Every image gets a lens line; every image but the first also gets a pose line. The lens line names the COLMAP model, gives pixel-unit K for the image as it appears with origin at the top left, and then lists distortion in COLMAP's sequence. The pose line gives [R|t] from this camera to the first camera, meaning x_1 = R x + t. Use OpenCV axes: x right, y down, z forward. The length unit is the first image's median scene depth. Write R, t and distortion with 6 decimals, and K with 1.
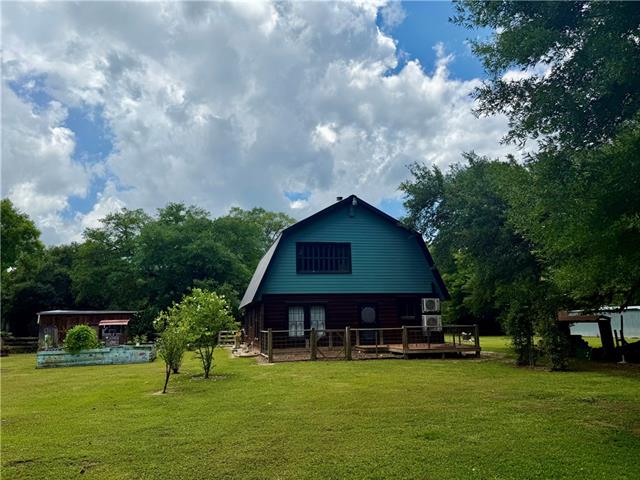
lens RADIAL K [[451.8, 0, 320.0], [0, 451.8, 240.0], [0, 0, 1]] dist [0.002033, -0.000418]
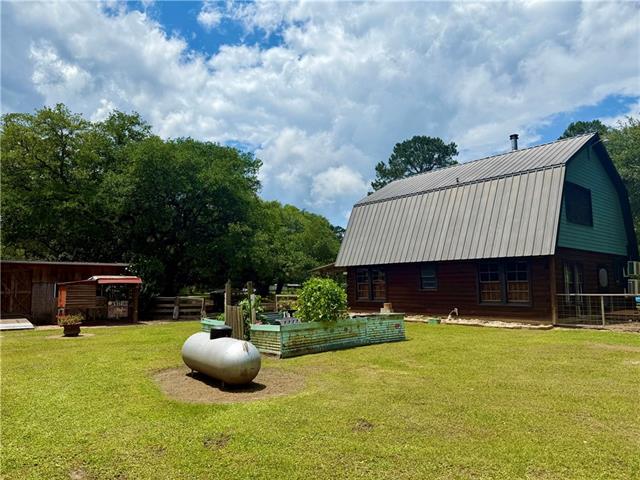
lens RADIAL K [[451.8, 0, 320.0], [0, 451.8, 240.0], [0, 0, 1]] dist [0.002033, -0.000418]
pose [[0.865452, 0.069412, 0.496160, -0.800935], [-0.097460, 0.994762, 0.030833, 0.123418], [-0.491421, -0.075040, 0.867683, 0.509794]]
